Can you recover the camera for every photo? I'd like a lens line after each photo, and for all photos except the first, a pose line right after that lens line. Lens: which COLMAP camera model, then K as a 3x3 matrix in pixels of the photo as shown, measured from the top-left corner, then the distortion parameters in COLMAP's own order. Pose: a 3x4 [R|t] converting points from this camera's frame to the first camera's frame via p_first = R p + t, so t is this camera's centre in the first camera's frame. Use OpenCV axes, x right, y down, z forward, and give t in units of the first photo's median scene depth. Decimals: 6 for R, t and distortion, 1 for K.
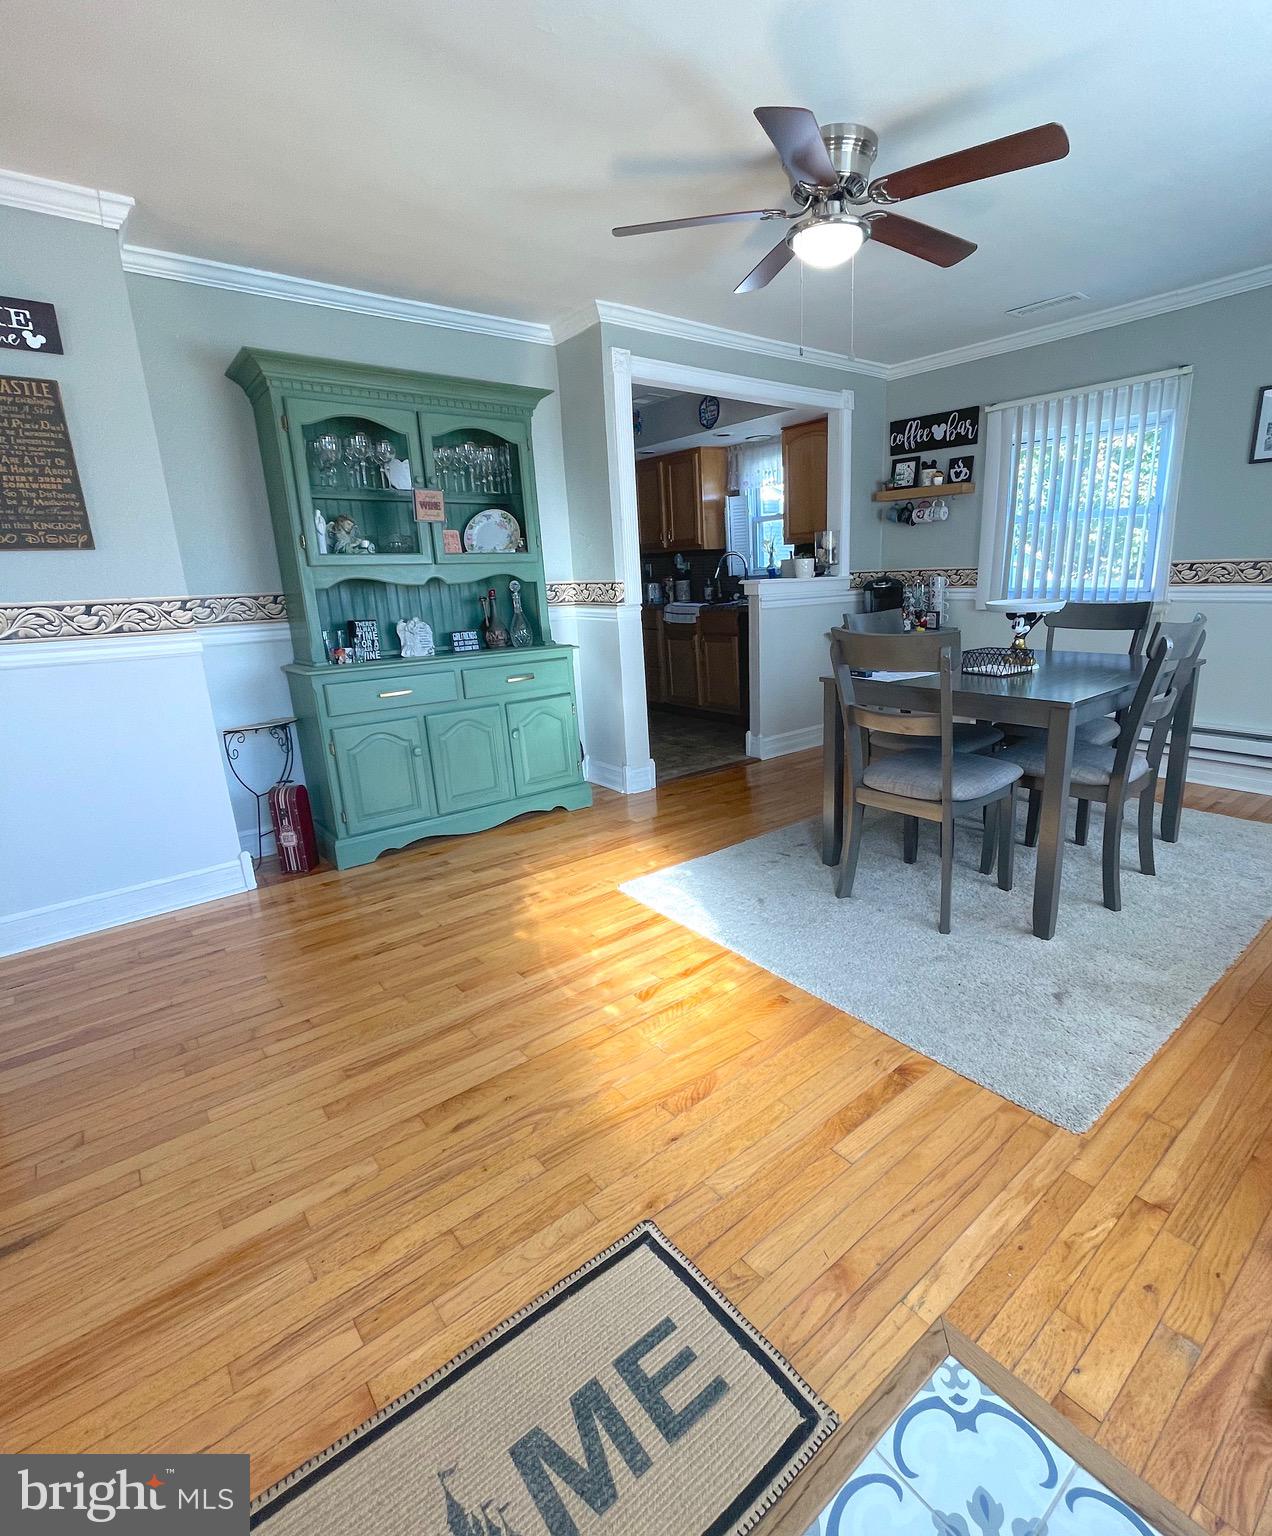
lens RADIAL K [[729.6, 0, 660.3], [0, 729.6, 791.2], [0, 0, 1]] dist [-0.006342, -0.000707]
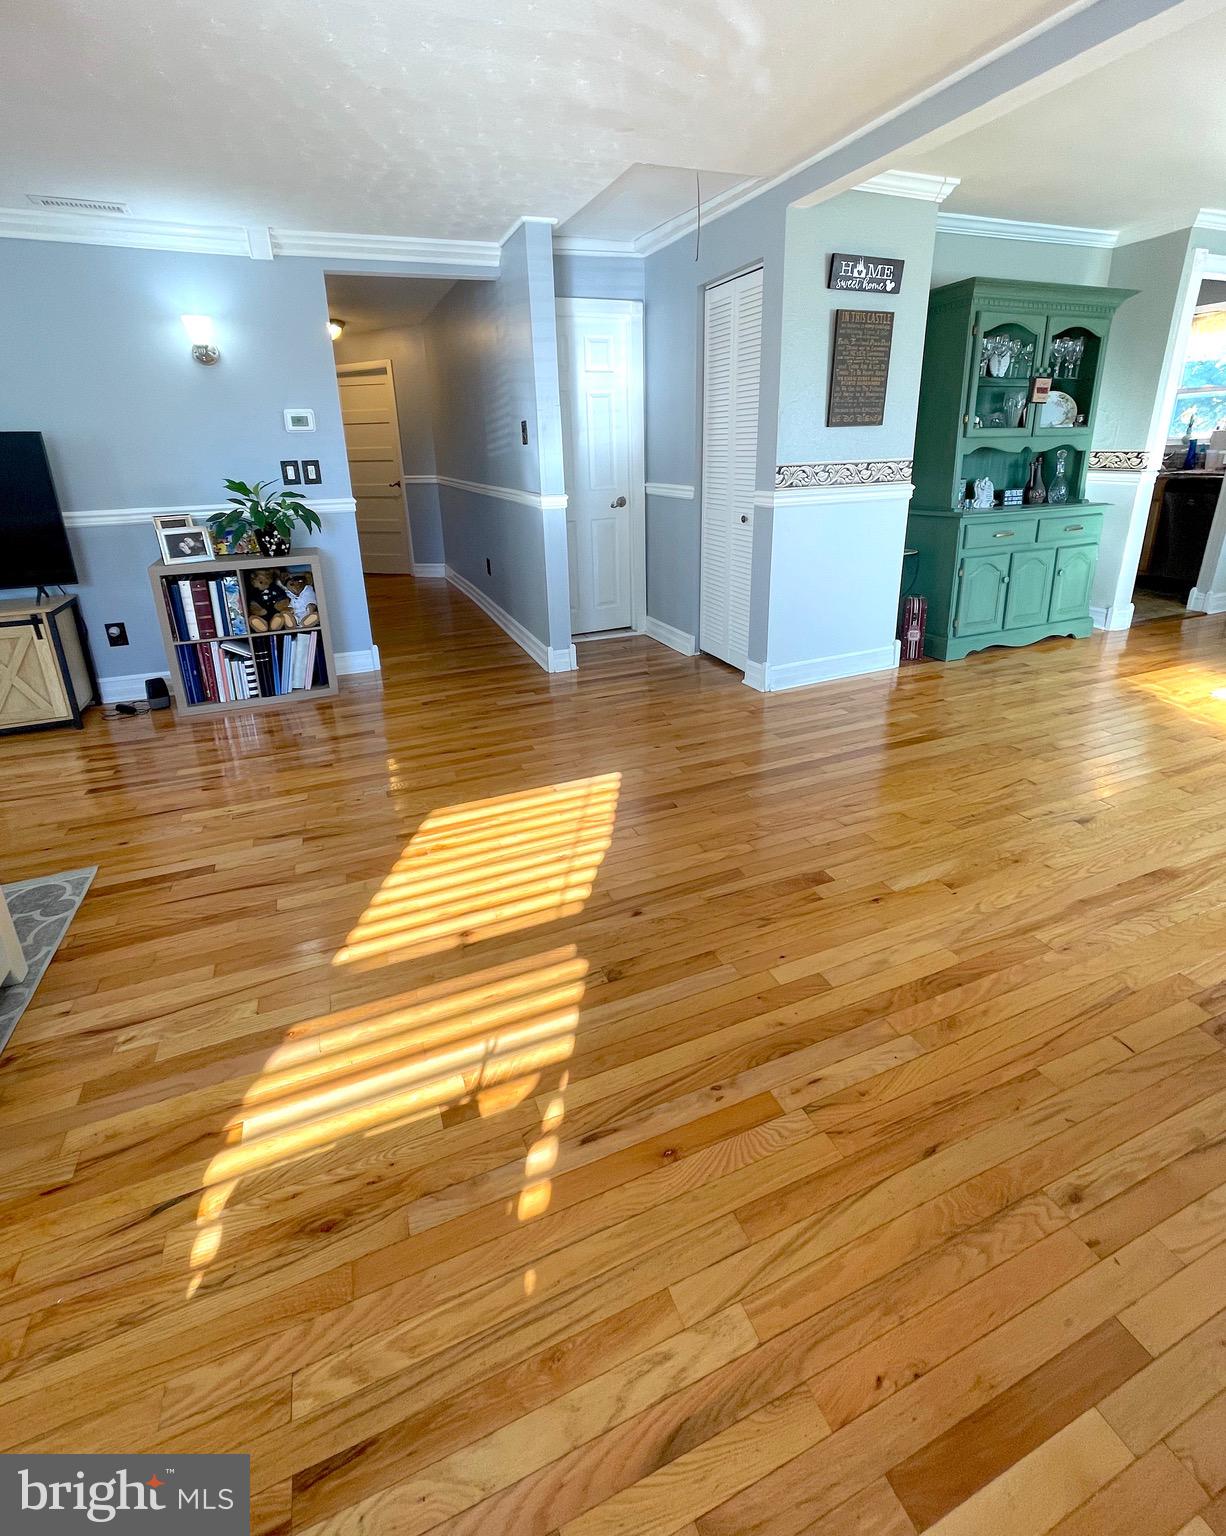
lens RADIAL K [[686.9, 0, 605.8], [0, 686.9, 697.7], [0, 0, 1]] dist [-0.003087, 0.002516]
pose [[0.954019, 0.106504, -0.280187, -0.583902], [-0.088289, 0.993123, 0.076885, 0.113820], [0.286449, -0.048612, 0.956862, -0.373975]]
